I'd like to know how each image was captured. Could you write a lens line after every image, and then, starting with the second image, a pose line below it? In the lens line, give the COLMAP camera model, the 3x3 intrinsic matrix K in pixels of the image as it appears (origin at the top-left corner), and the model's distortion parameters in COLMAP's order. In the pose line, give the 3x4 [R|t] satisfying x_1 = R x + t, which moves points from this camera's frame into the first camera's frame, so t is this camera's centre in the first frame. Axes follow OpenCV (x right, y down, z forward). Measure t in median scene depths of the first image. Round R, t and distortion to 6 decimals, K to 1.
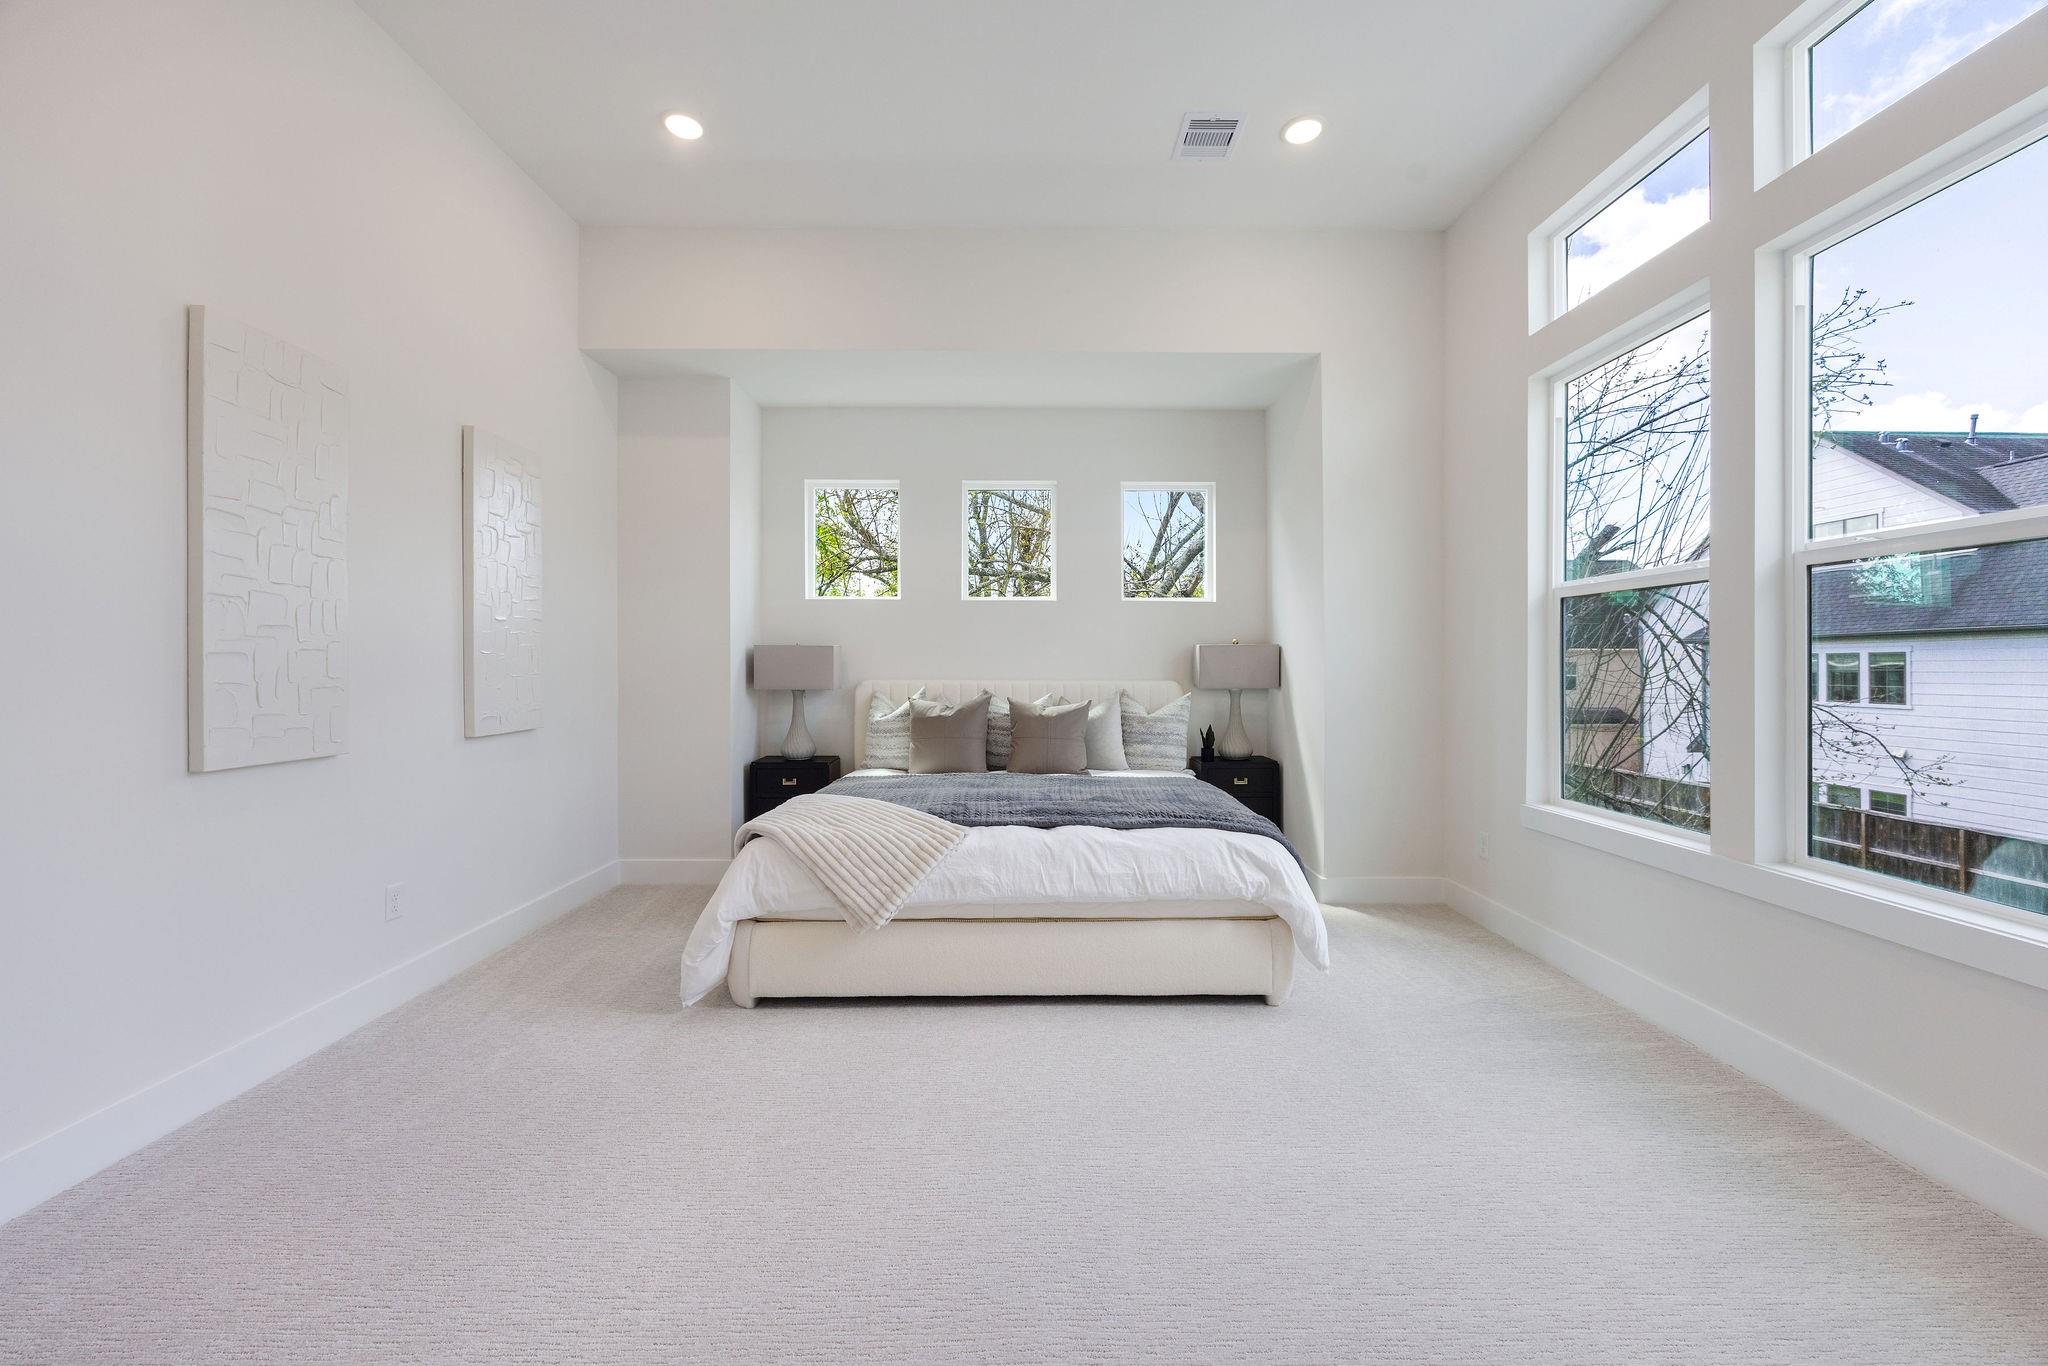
lens RADIAL K [[793.8, 0, 1027.7], [0, 793.8, 673.6], [0, 0, 1]] dist [-0.005982, -0.000141]
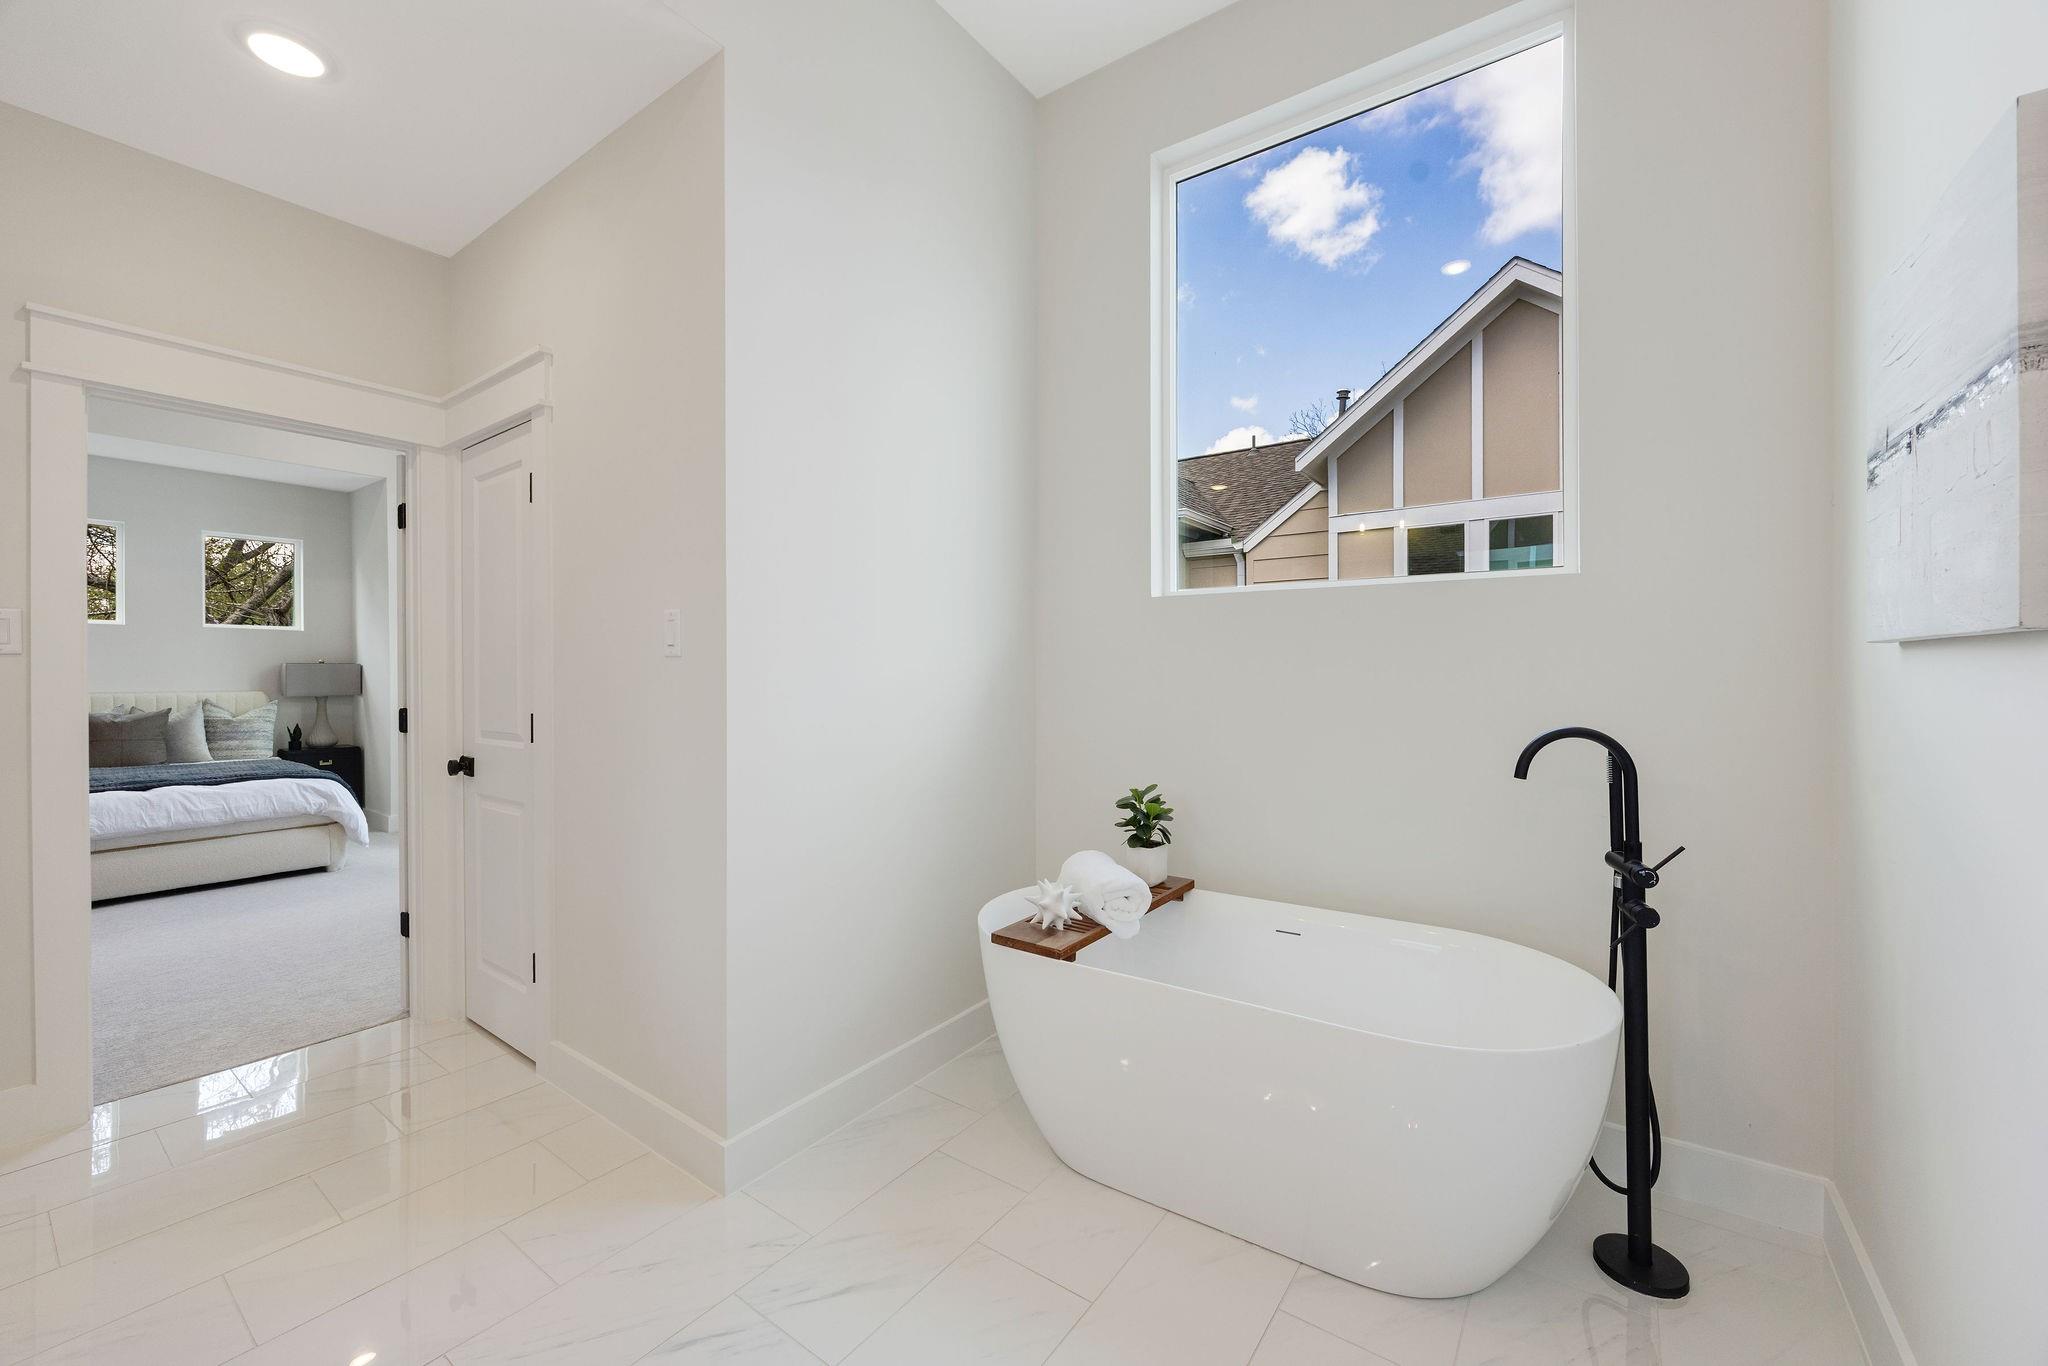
lens RADIAL K [[812.3, 0, 1024.0], [0, 812.3, 683.0], [0, 0, 1]] dist [-0.007996, -0.000112]
pose [[0.601504, -0.012714, 0.798769, -0.150109], [0.009152, 0.999917, 0.009024, -0.005797], [-0.798817, 0.001882, 0.601571, -1.010396]]
